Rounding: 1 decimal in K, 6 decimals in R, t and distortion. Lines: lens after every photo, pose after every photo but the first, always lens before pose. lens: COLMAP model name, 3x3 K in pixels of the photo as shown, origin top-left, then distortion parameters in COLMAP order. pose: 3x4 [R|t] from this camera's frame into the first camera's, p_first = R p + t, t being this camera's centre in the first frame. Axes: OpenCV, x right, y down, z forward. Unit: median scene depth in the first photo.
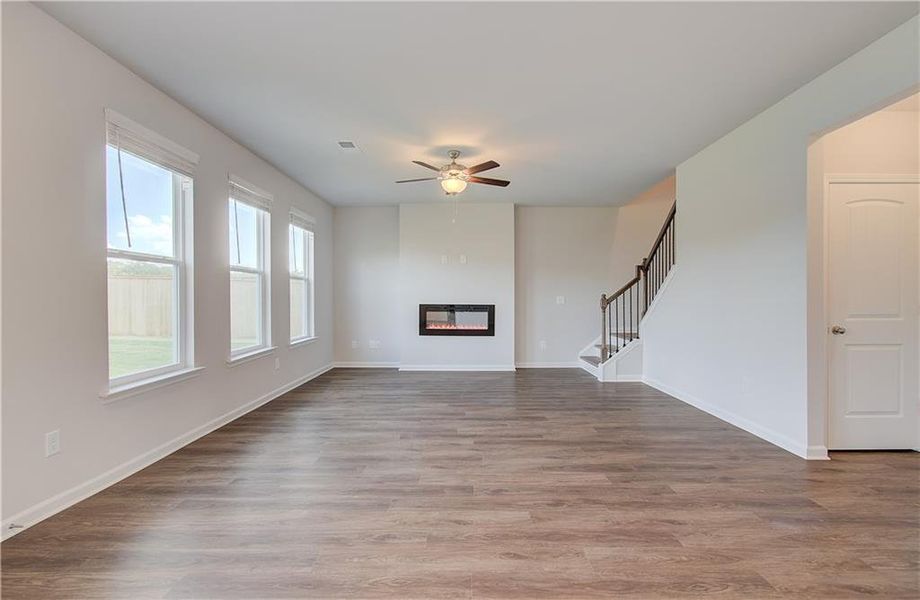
lens RADIAL K [[424.8, 0, 453.6], [0, 424.8, 298.9], [0, 0, 1]] dist [-0.005286, 0.003646]
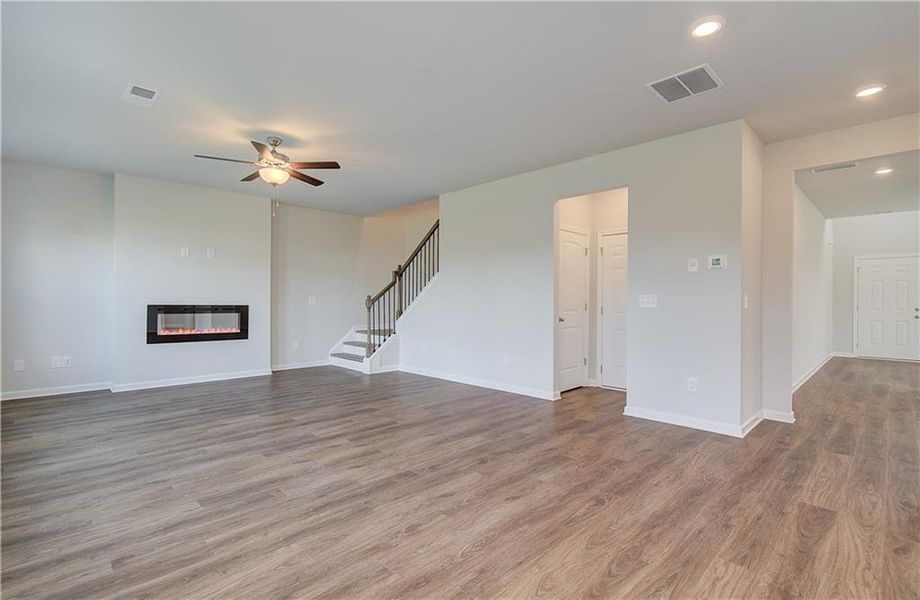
lens RADIAL K [[424.8, 0, 440.0], [0, 424.8, 289.3], [0, 0, 1]] dist [-0.005286, 0.003646]
pose [[0.720040, 0.024150, 0.693512, -0.412351], [-0.006012, 0.999574, -0.028567, 0.006209], [-0.693906, 0.016400, 0.719879, 0.099383]]
